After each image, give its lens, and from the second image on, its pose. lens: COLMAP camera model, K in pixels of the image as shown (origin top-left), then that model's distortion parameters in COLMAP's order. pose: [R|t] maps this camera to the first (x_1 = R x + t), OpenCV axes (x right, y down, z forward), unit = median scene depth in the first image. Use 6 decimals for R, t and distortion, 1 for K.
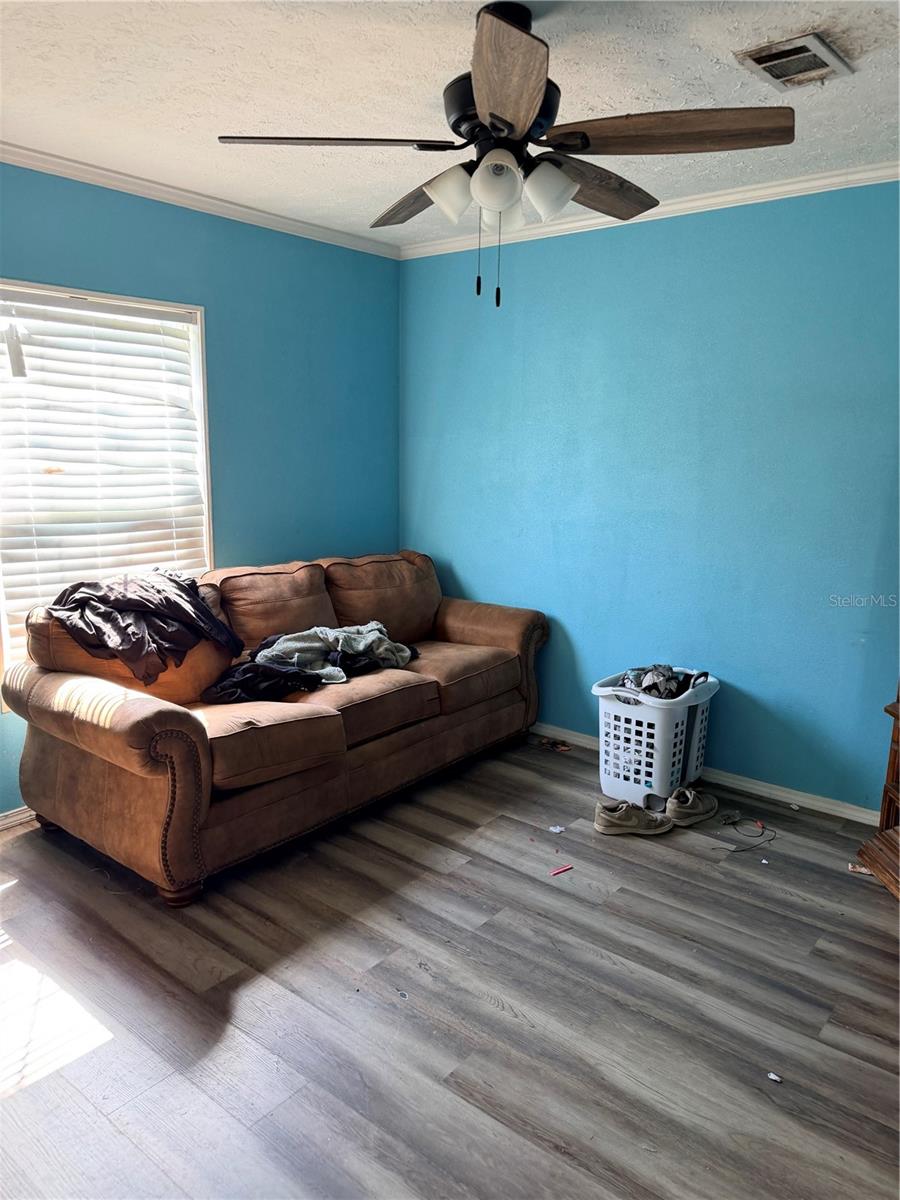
lens RADIAL K [[839.8, 0, 450.0], [0, 839.8, 595.0], [0, 0, 1]] dist [0.059875, -0.048792]
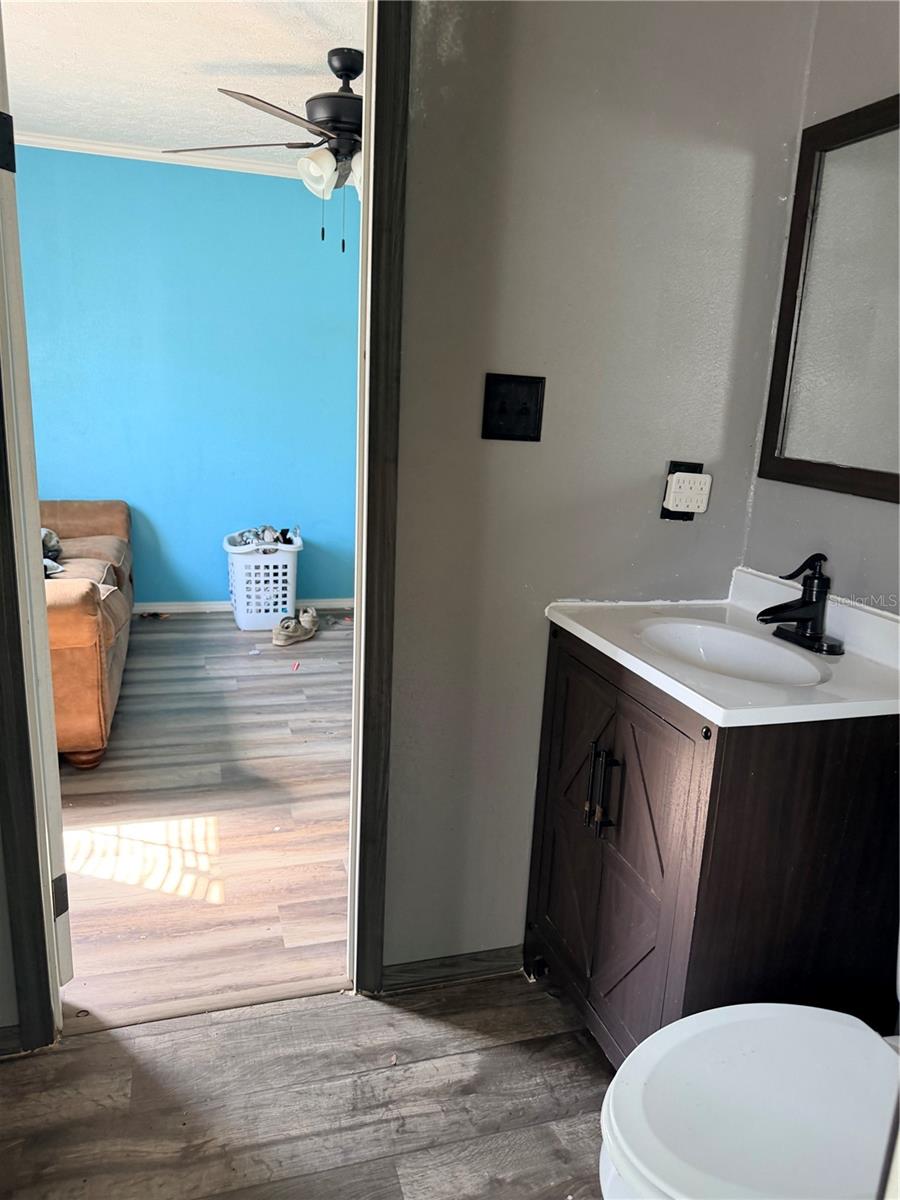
lens RADIAL K [[839.8, 0, 455.6], [0, 839.8, 608.5], [0, 0, 1]] dist [0.059875, -0.048792]
pose [[0.538826, -0.186288, 0.821562, -0.745637], [0.108312, 0.982469, 0.151737, 0.043556], [-0.835425, 0.007225, 0.549556, 0.013479]]
